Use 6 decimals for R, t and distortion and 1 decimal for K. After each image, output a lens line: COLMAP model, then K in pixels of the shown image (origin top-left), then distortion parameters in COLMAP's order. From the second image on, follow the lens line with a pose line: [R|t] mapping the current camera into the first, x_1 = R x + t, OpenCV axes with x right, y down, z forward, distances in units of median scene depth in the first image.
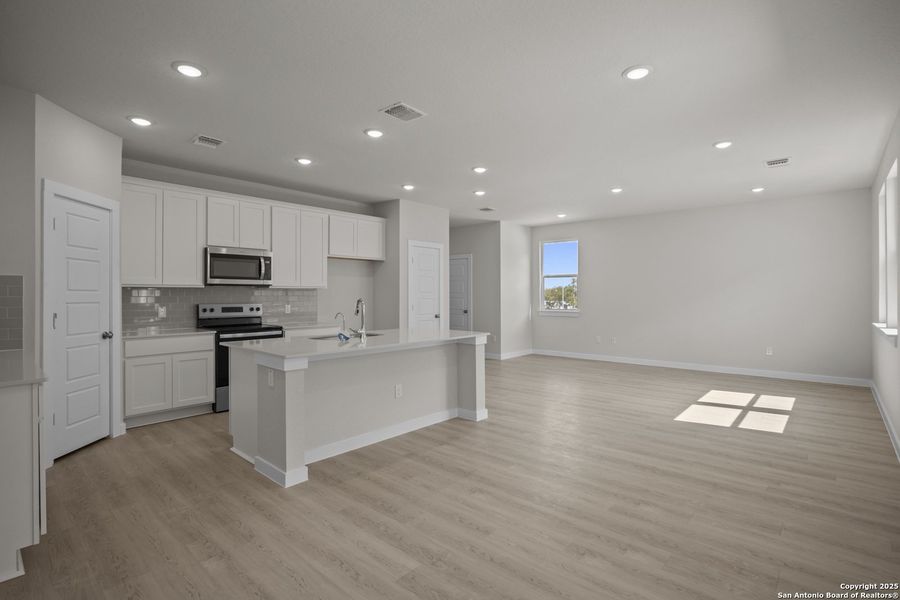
lens RADIAL K [[435.9, 0, 453.1], [0, 435.9, 298.0], [0, 0, 1]] dist [-0.021900, 0.001188]
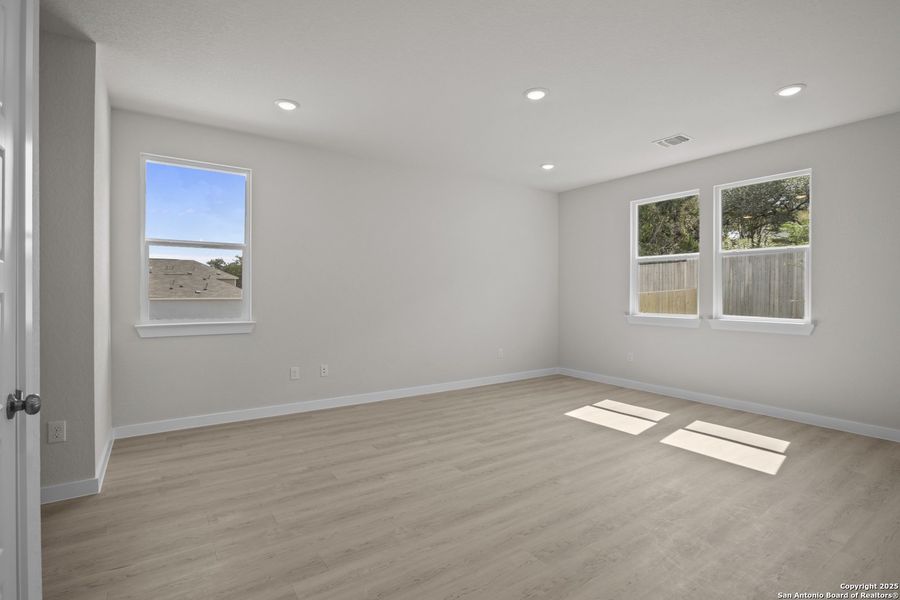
lens RADIAL K [[435.9, 0, 453.1], [0, 435.9, 298.0], [0, 0, 1]] dist [-0.021900, 0.001188]
pose [[0.246008, -0.010548, 0.969210, -0.214593], [0.005246, 0.999941, 0.009550, 0.003902], [-0.969254, 0.002735, 0.246049, 1.176943]]
